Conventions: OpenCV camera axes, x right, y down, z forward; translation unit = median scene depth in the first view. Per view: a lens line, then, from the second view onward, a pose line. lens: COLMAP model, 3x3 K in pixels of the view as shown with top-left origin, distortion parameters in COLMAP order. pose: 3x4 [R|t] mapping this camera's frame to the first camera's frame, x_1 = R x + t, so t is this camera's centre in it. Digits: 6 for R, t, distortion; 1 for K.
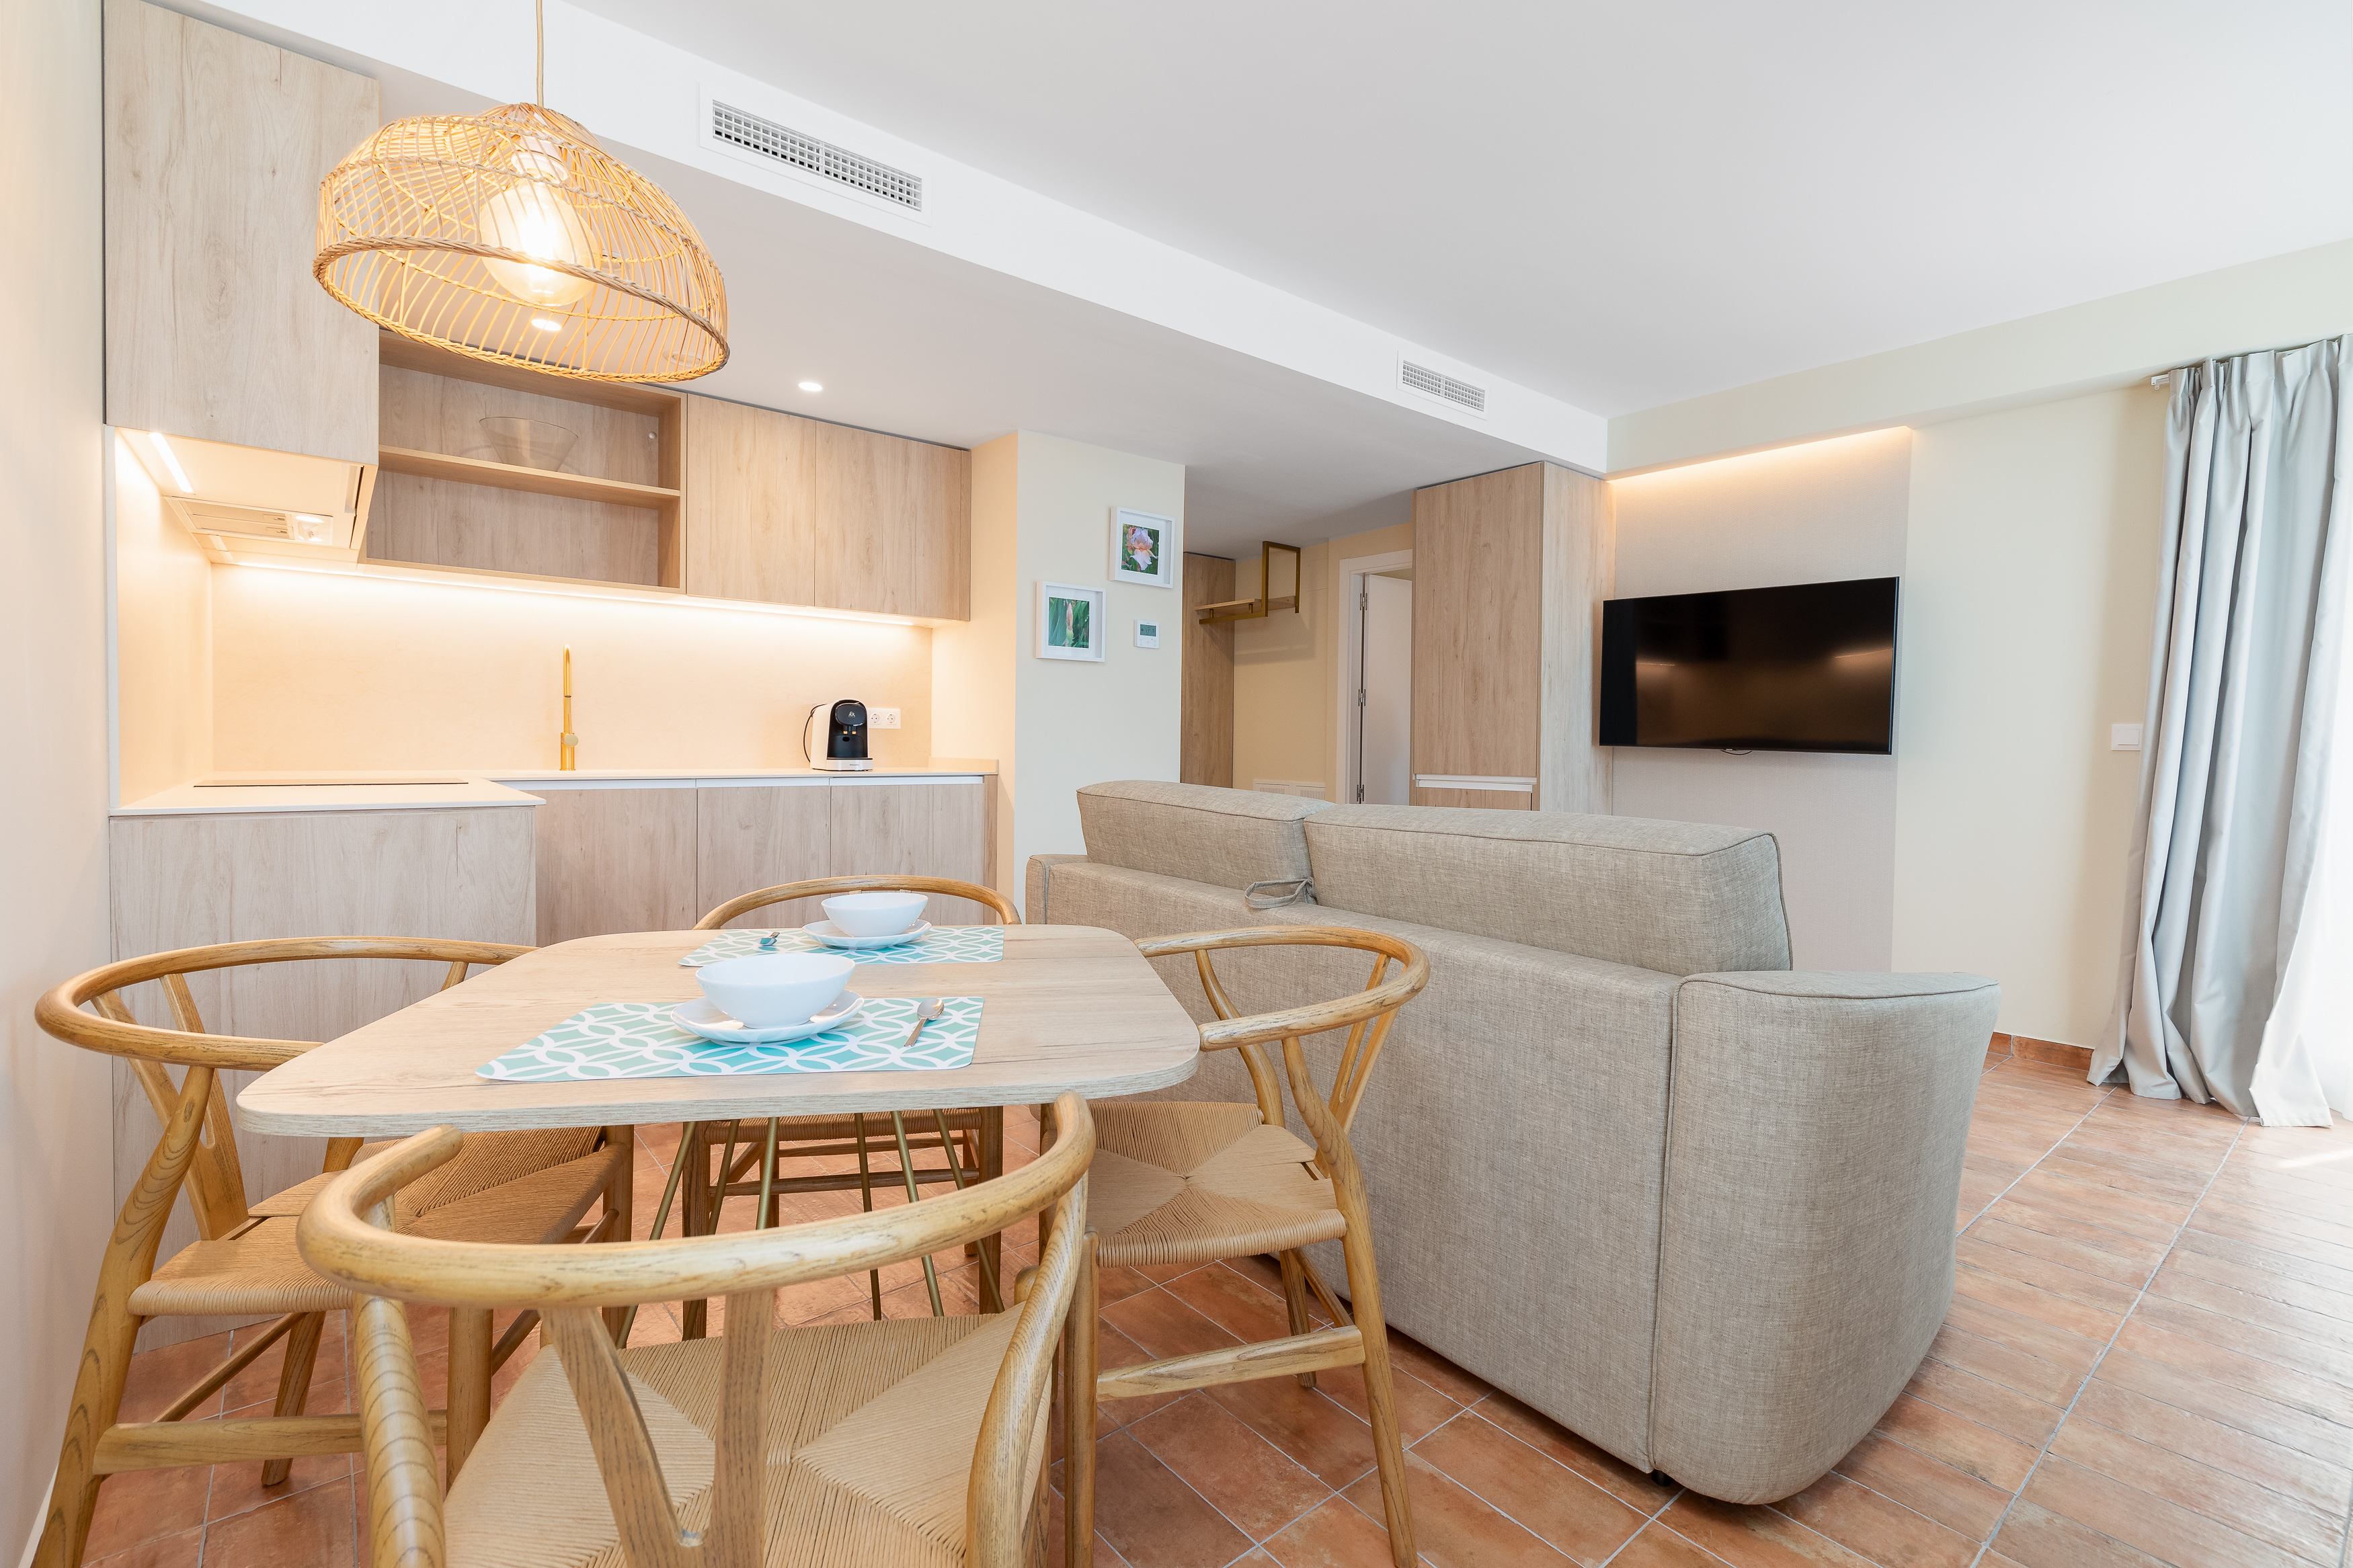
lens RADIAL K [[1065.0, 0, 1188.2], [0, 1065.0, 770.3], [0, 0, 1]] dist [0.000833, -0.000471]
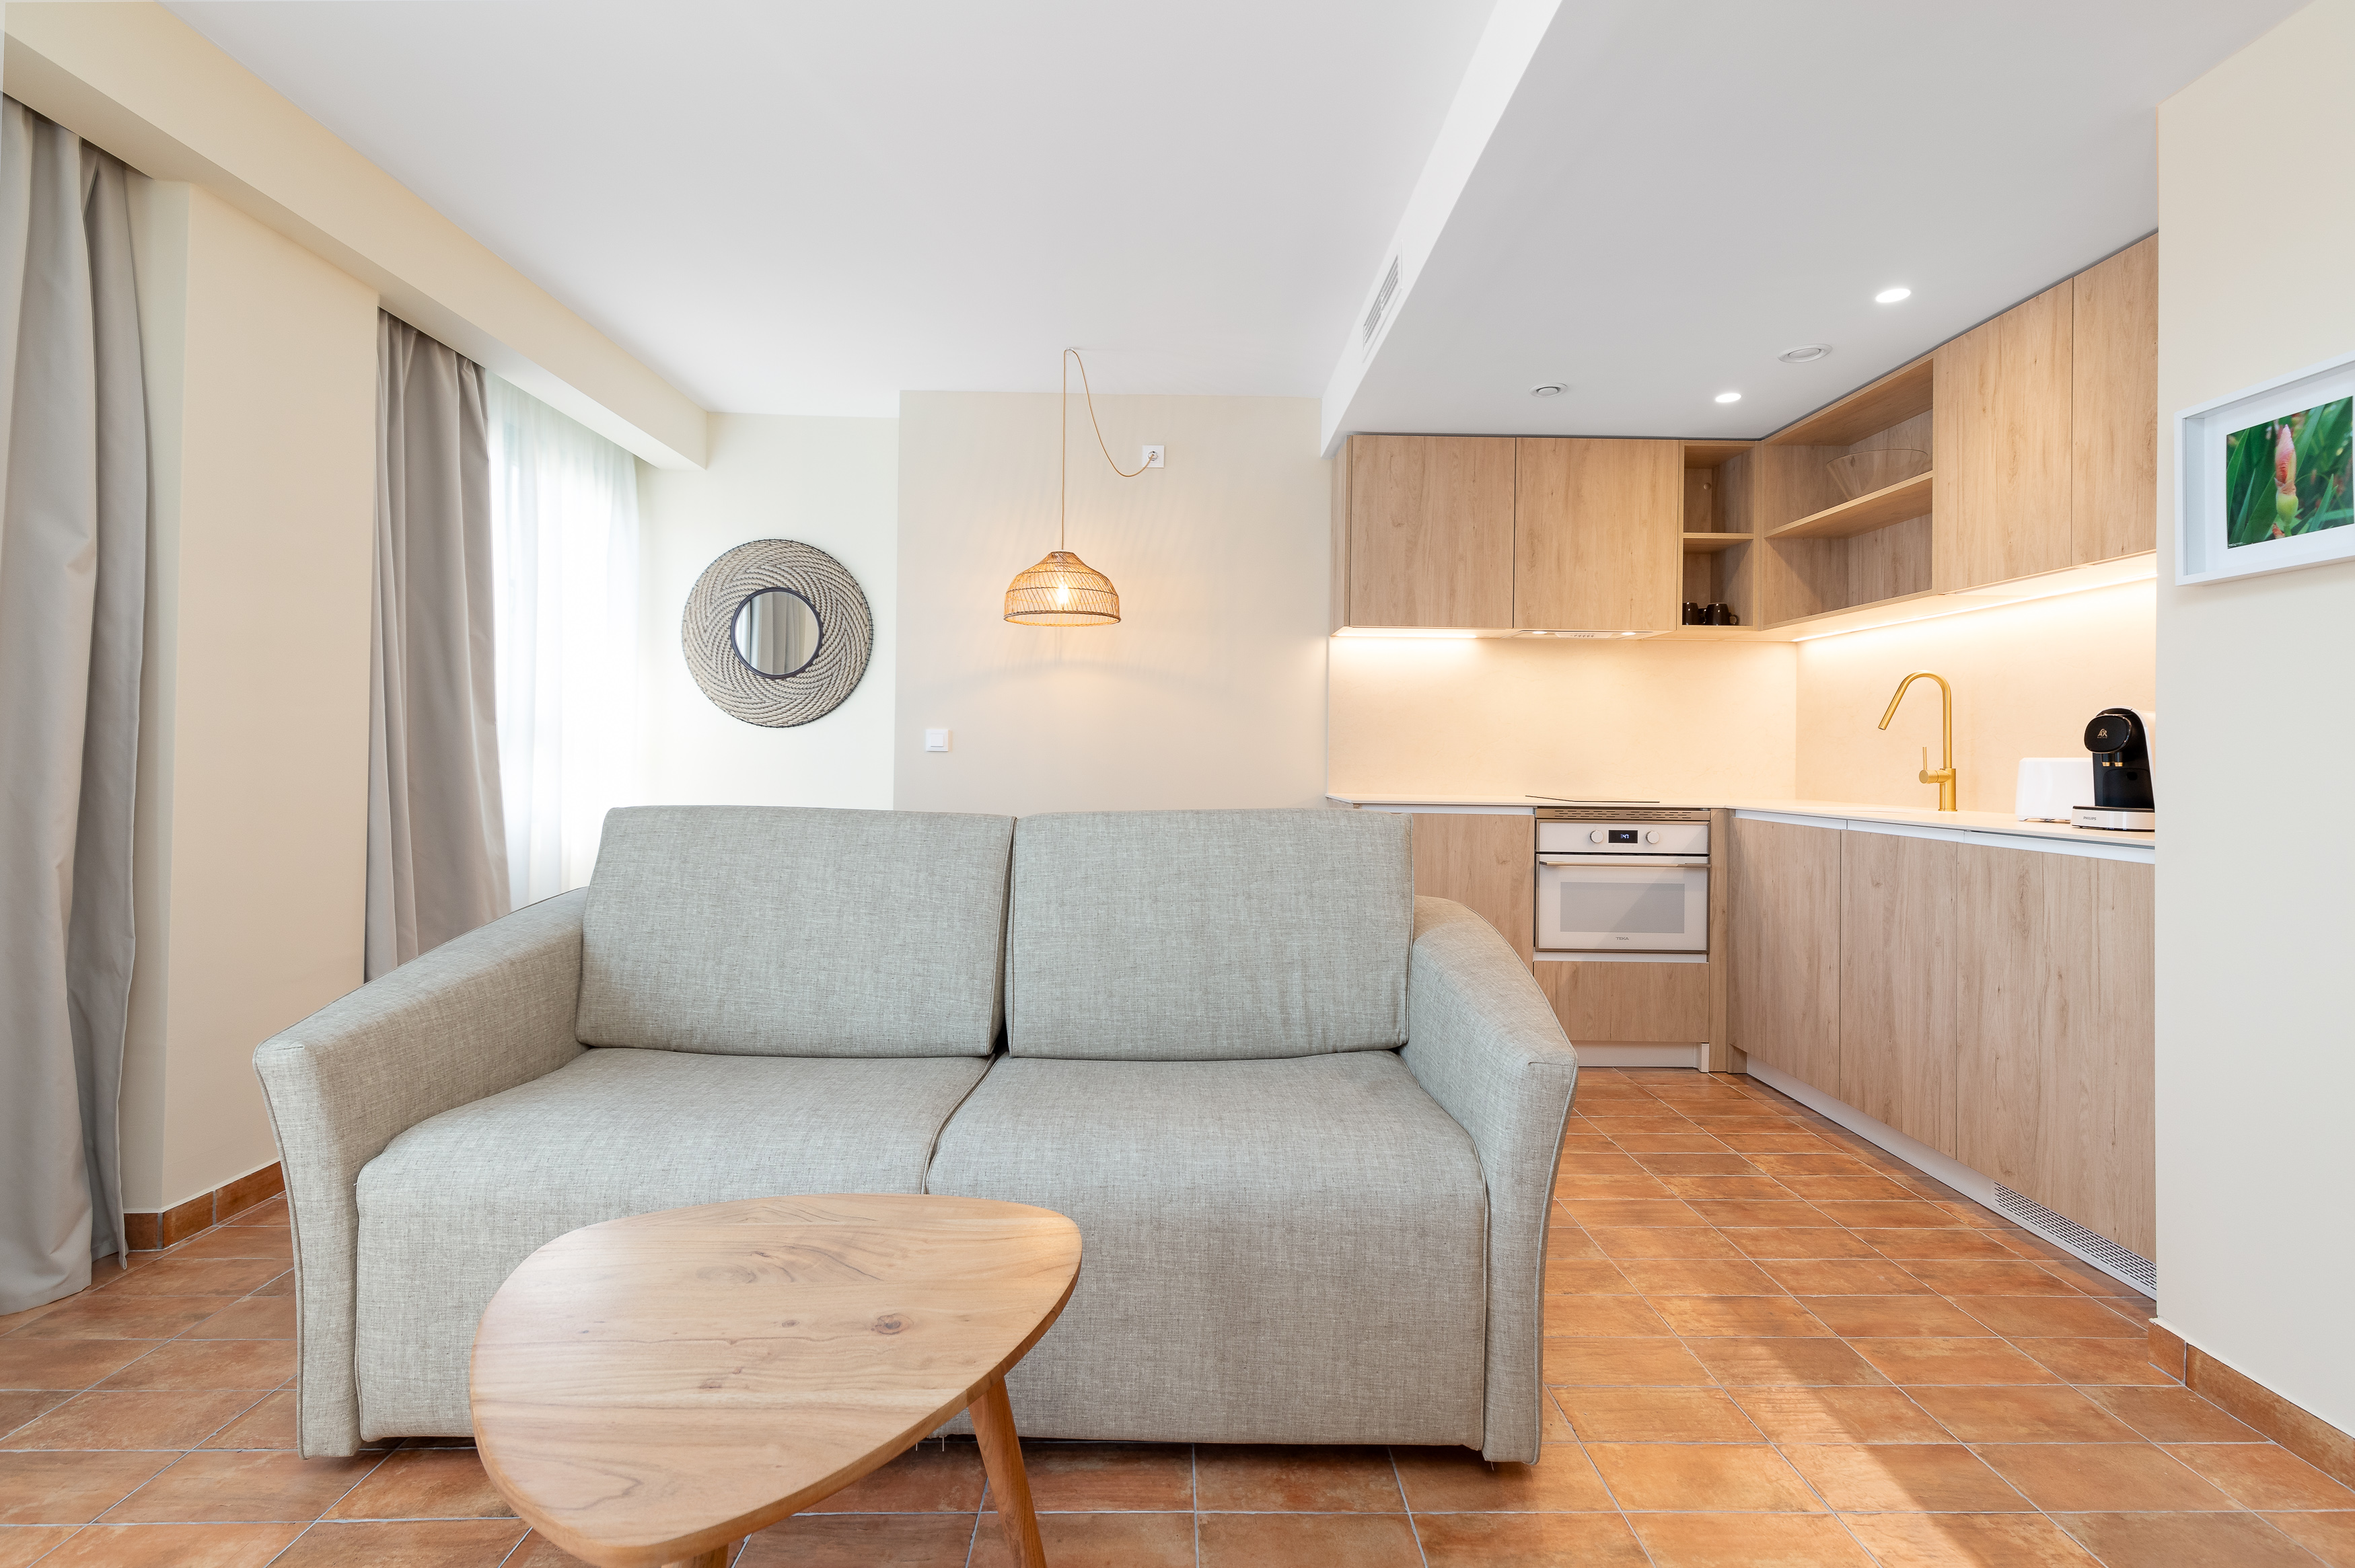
lens RADIAL K [[1066.4, 0, 1180.7], [0, 1066.4, 745.1], [0, 0, 1]] dist [0.009378, -0.001471]
pose [[-0.629863, -0.030908, -0.776091, 0.462649], [-0.042381, 0.999087, -0.005393, -0.020685], [0.775549, 0.029494, -0.630598, 0.964865]]
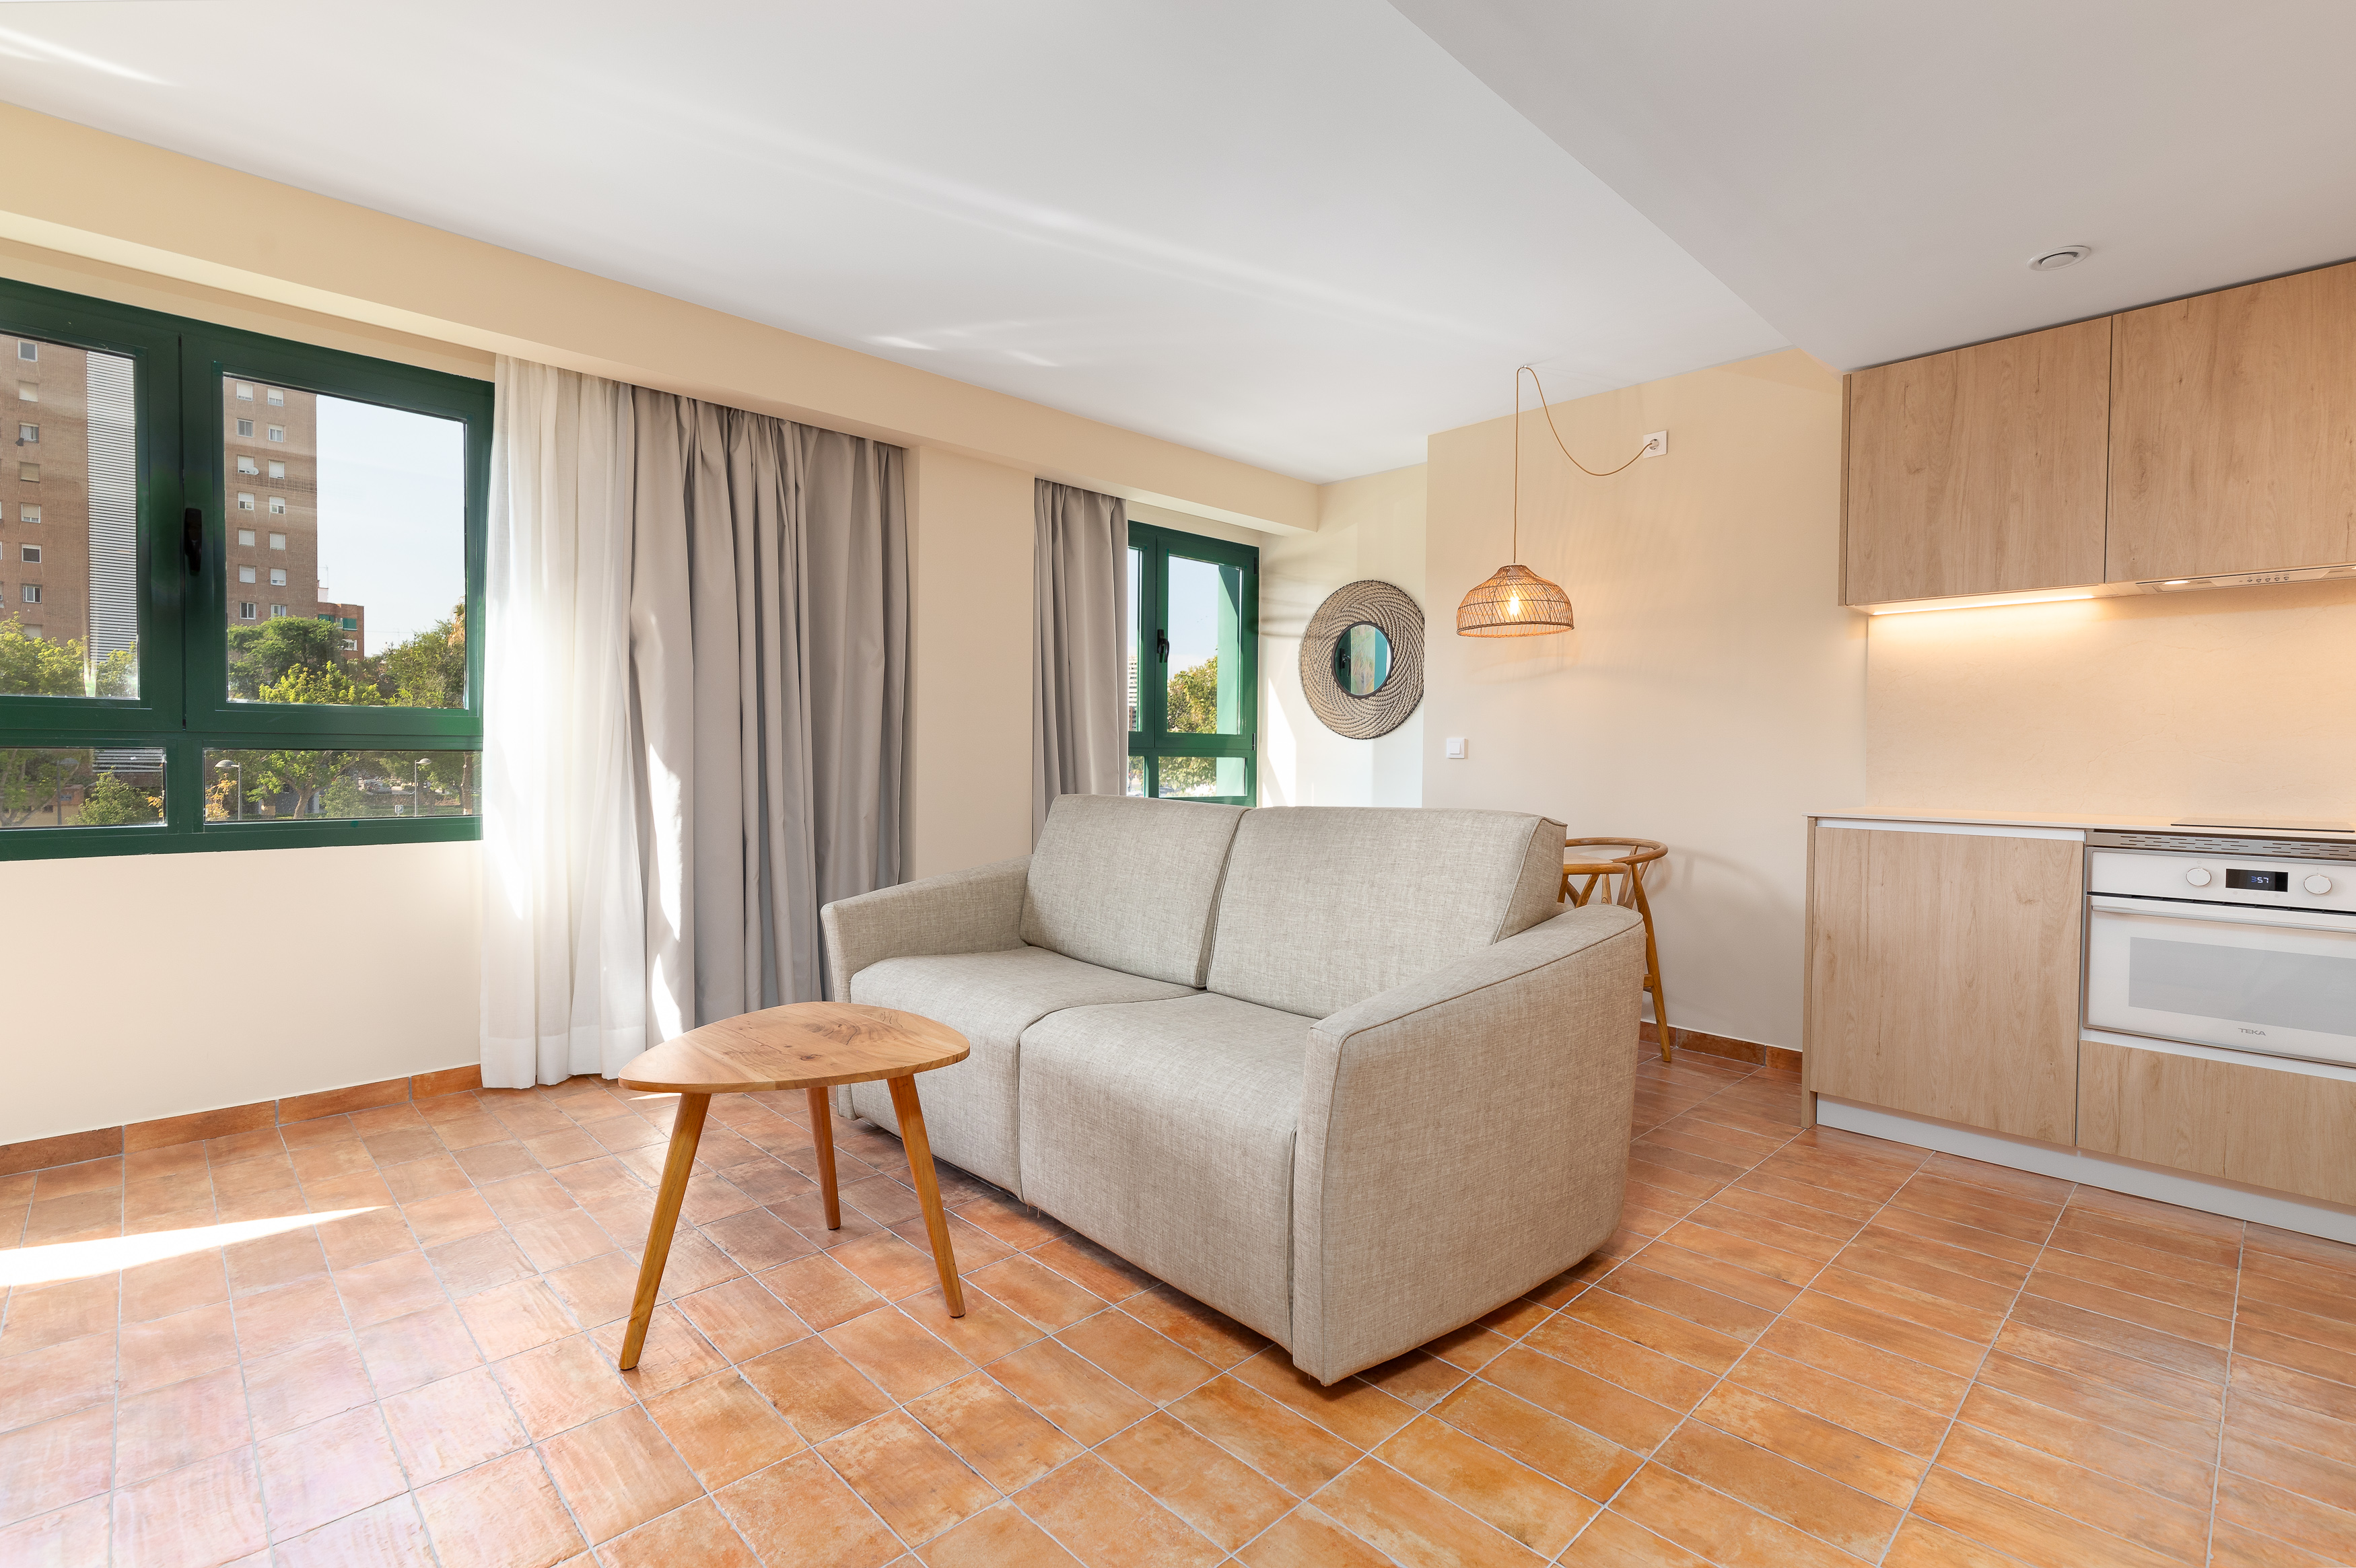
lens RADIAL K [[1059.8, 0, 1188.8], [0, 1059.8, 775.6], [0, 0, 1]] dist [0.001673, 0.000280]
pose [[-0.997178, -0.022967, -0.071469, 0.174929], [-0.026071, 0.998743, 0.042809, -0.032671], [0.070396, 0.044552, -0.996524, 1.233295]]
